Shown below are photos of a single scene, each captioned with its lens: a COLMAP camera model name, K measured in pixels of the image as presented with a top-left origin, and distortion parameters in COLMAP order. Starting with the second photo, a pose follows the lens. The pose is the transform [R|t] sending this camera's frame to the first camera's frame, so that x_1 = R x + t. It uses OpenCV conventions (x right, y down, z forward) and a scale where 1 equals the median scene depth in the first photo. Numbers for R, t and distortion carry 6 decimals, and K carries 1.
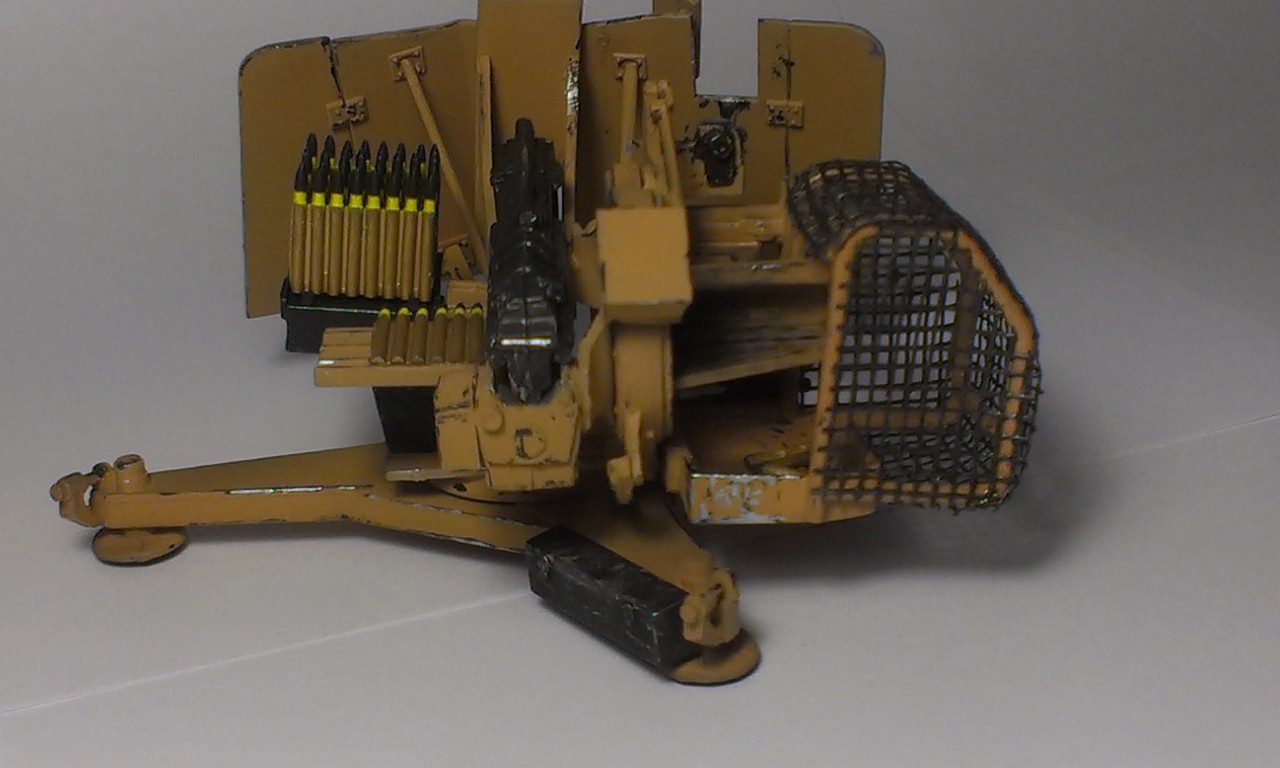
lens RADIAL K [[2165.1, 0, 599.5], [0, 2165.1, 354.1], [0, 0, 1]] dist [0.079497, 0.069694]
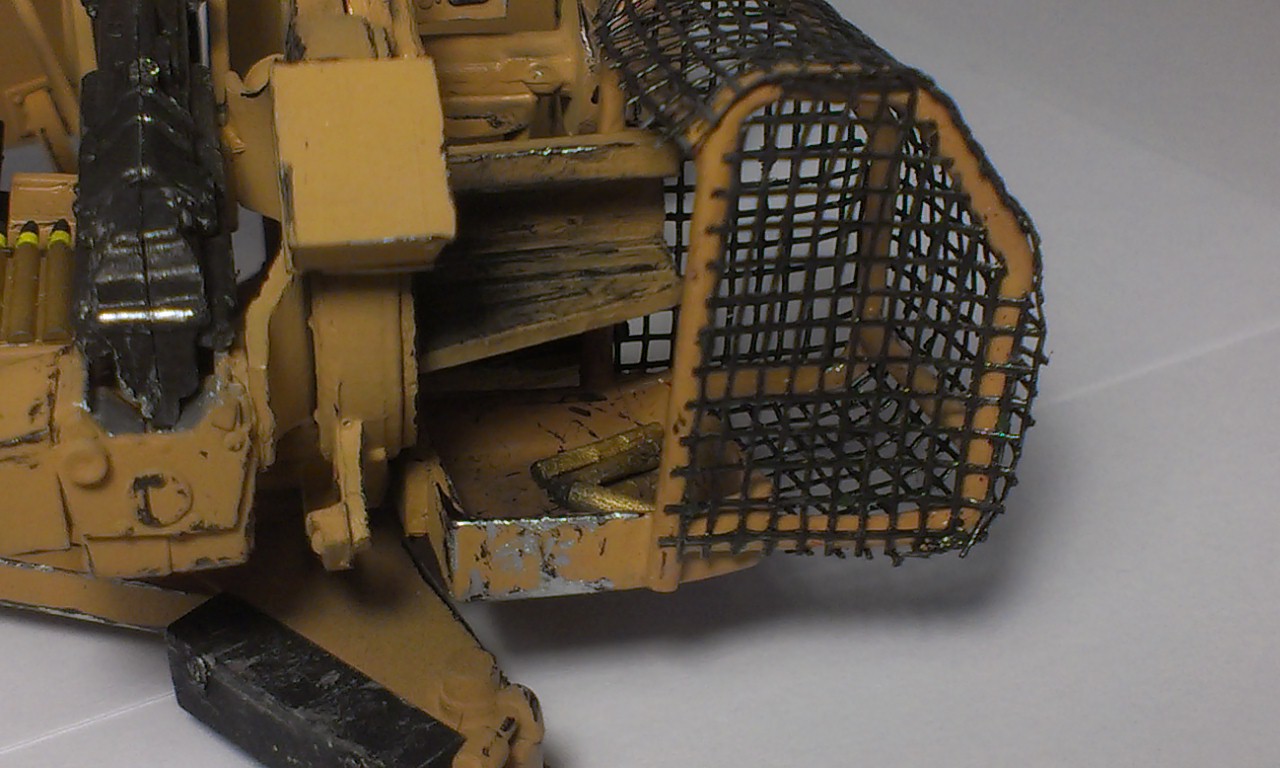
lens RADIAL K [[2165.1, 0, 599.5], [0, 2165.1, 354.1], [0, 0, 1]] dist [0.079497, 0.069694]
pose [[0.987788, -0.037583, 0.151202, -0.004480], [0.021985, 0.994382, 0.103542, -0.047191], [-0.154244, -0.098954, 0.983065, 0.432798]]
